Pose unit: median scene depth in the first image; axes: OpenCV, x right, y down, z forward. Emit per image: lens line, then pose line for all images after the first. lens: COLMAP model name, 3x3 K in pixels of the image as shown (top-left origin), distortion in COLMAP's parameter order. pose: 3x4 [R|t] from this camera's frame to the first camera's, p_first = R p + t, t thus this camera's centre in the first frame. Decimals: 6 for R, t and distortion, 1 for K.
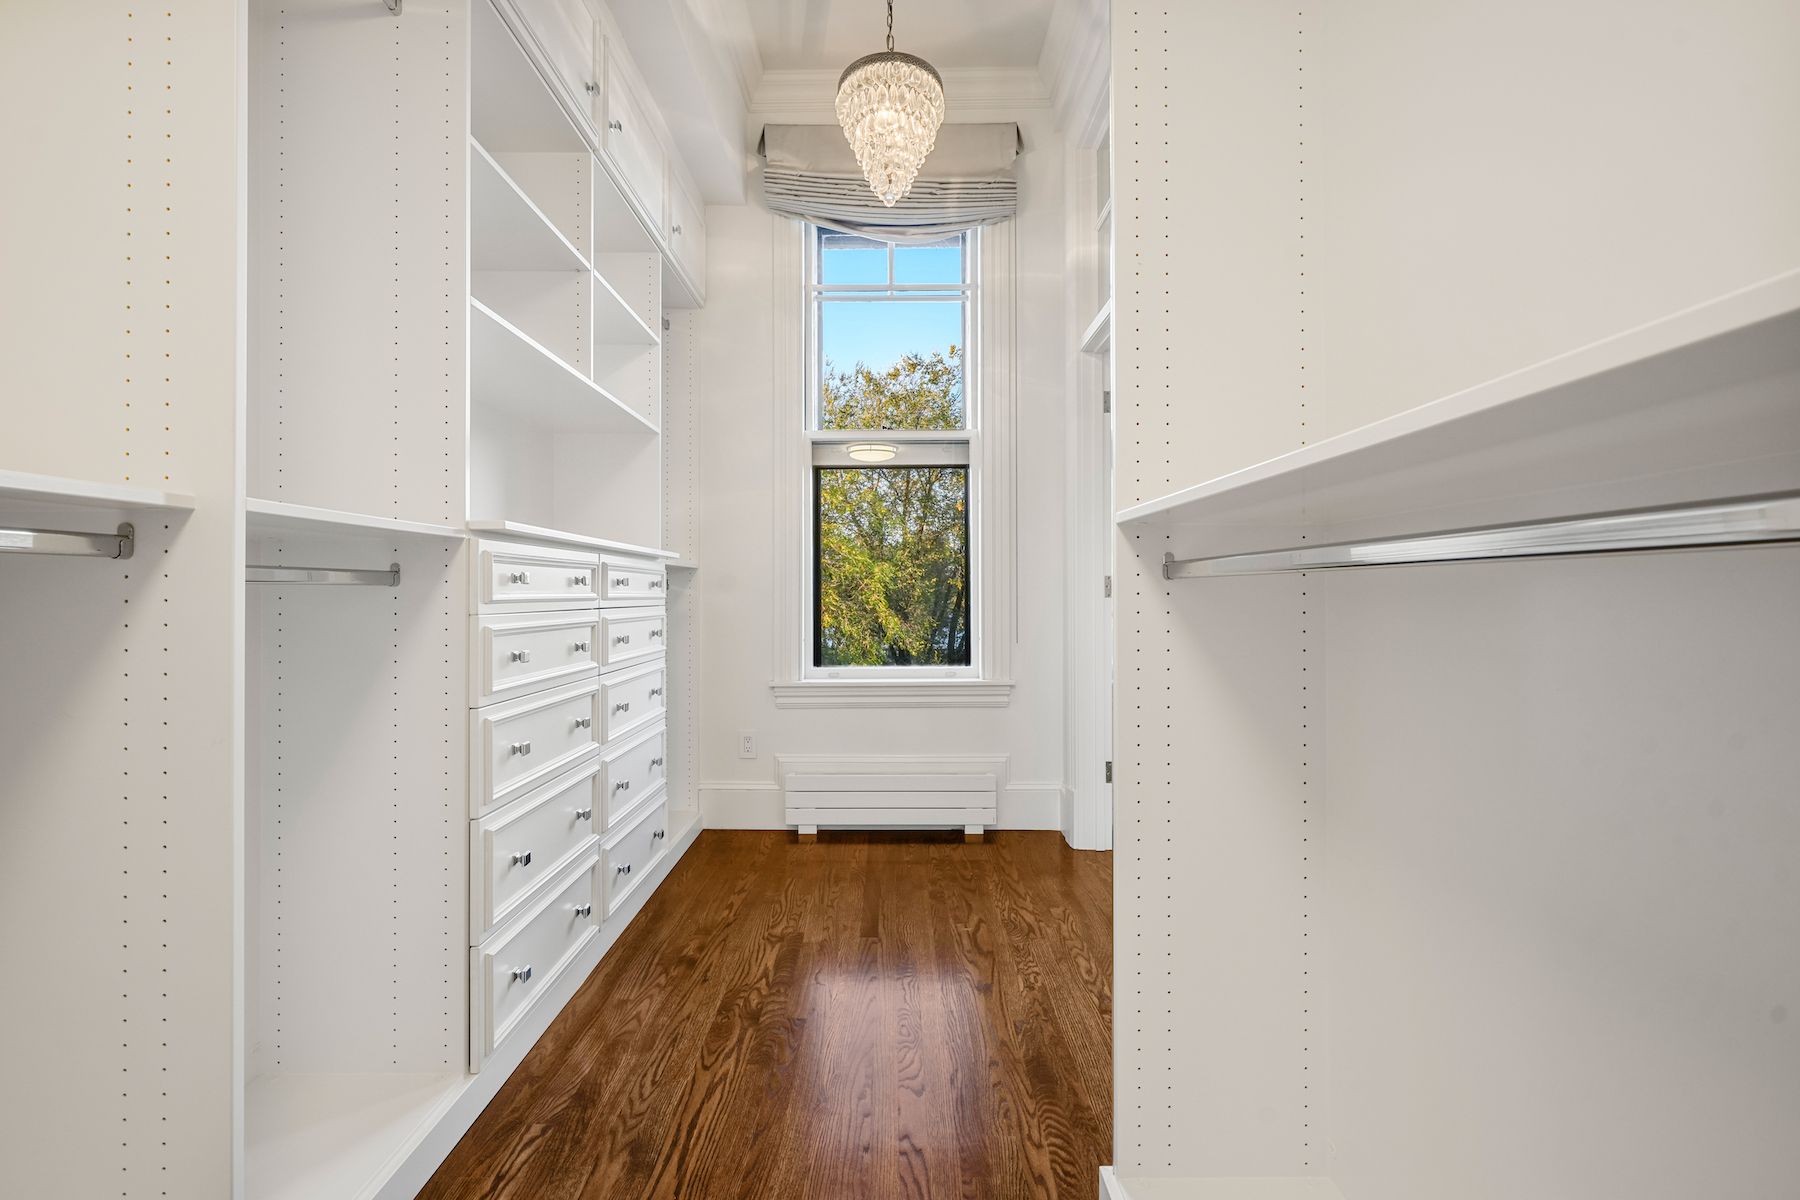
lens RADIAL K [[740.0, 0, 891.2], [0, 740.0, 596.6], [0, 0, 1]] dist [0.000031, 0.000001]
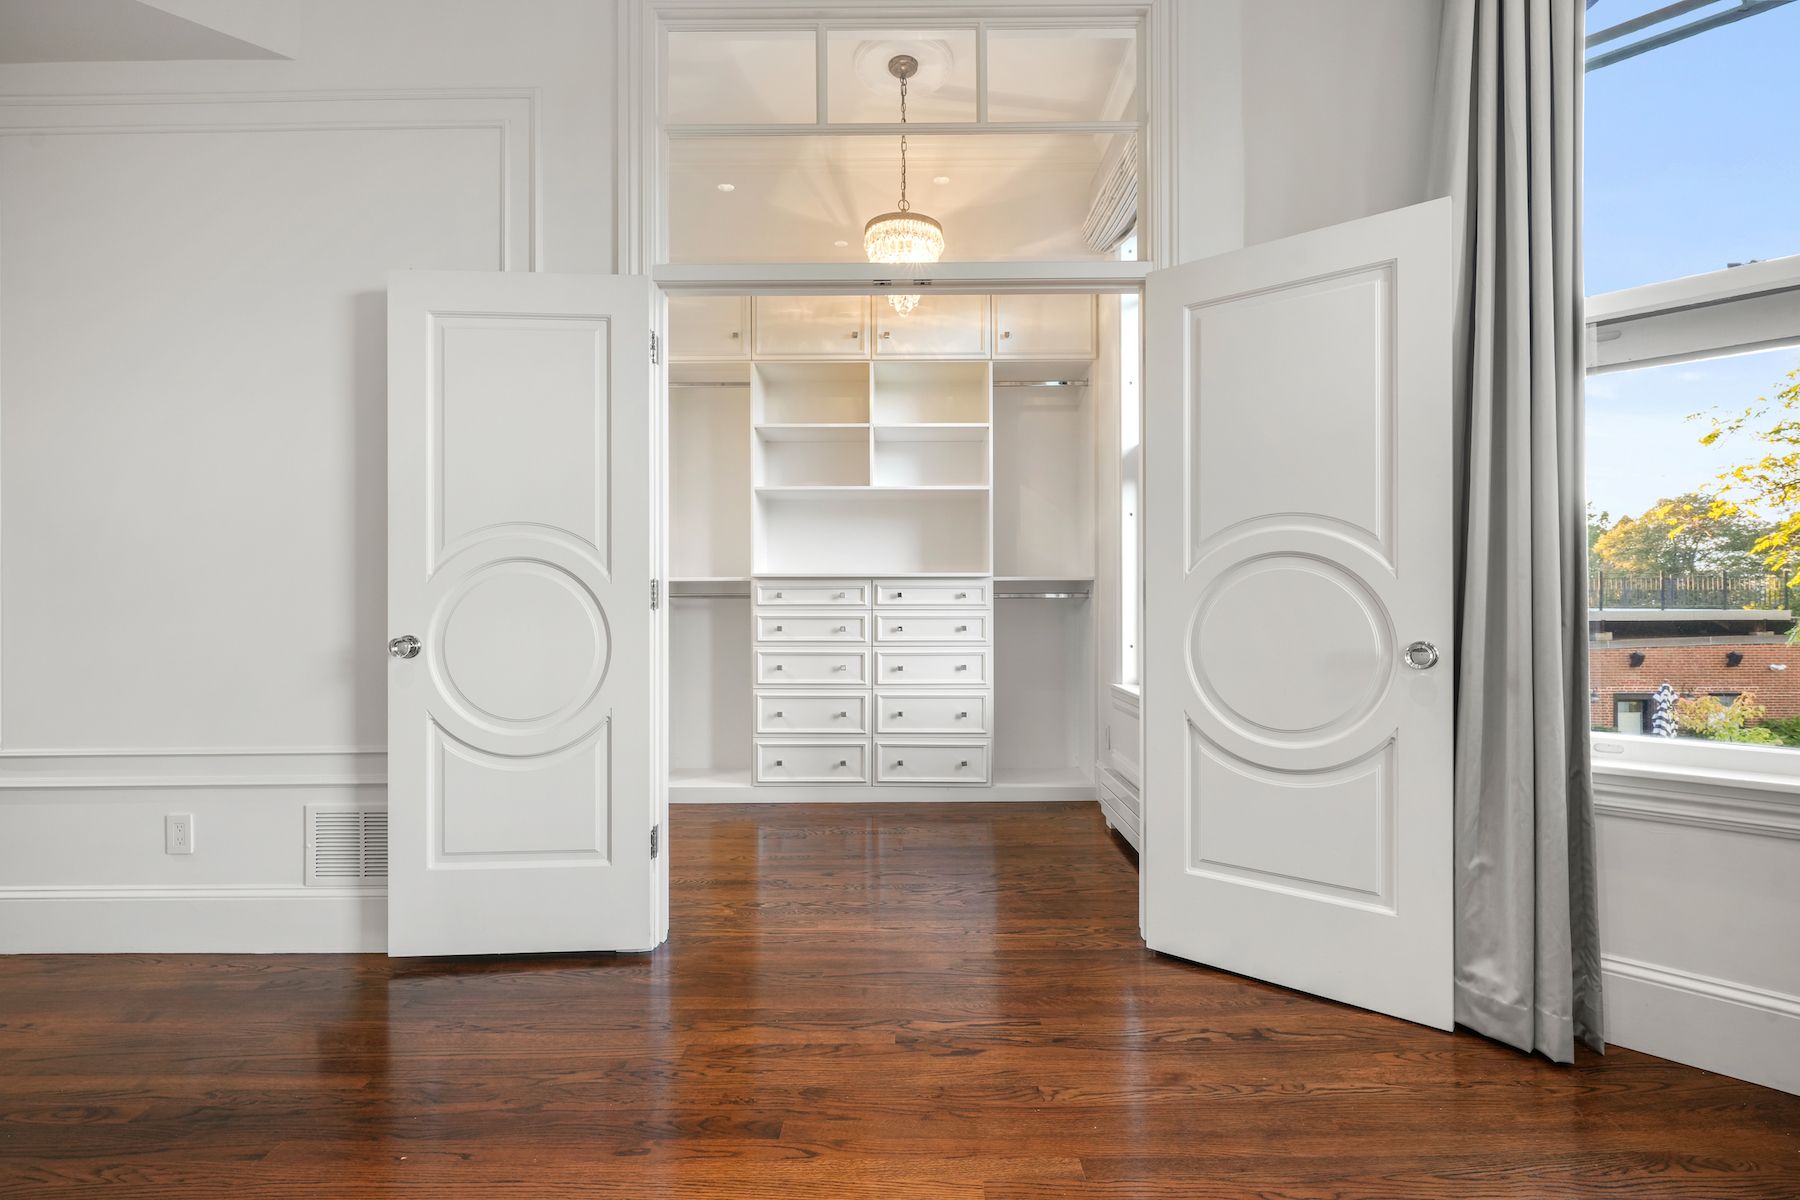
lens RADIAL K [[805.8, 0, 900.0], [0, 805.8, 600.0], [0, 0, 1]] dist [-0.001415, -0.000146]
pose [[0.000006, 0.001425, -0.999999, 1.112226], [-0.000067, 0.999999, 0.001425, -0.007991], [1.000000, 0.000067, 0.000006, 0.743038]]
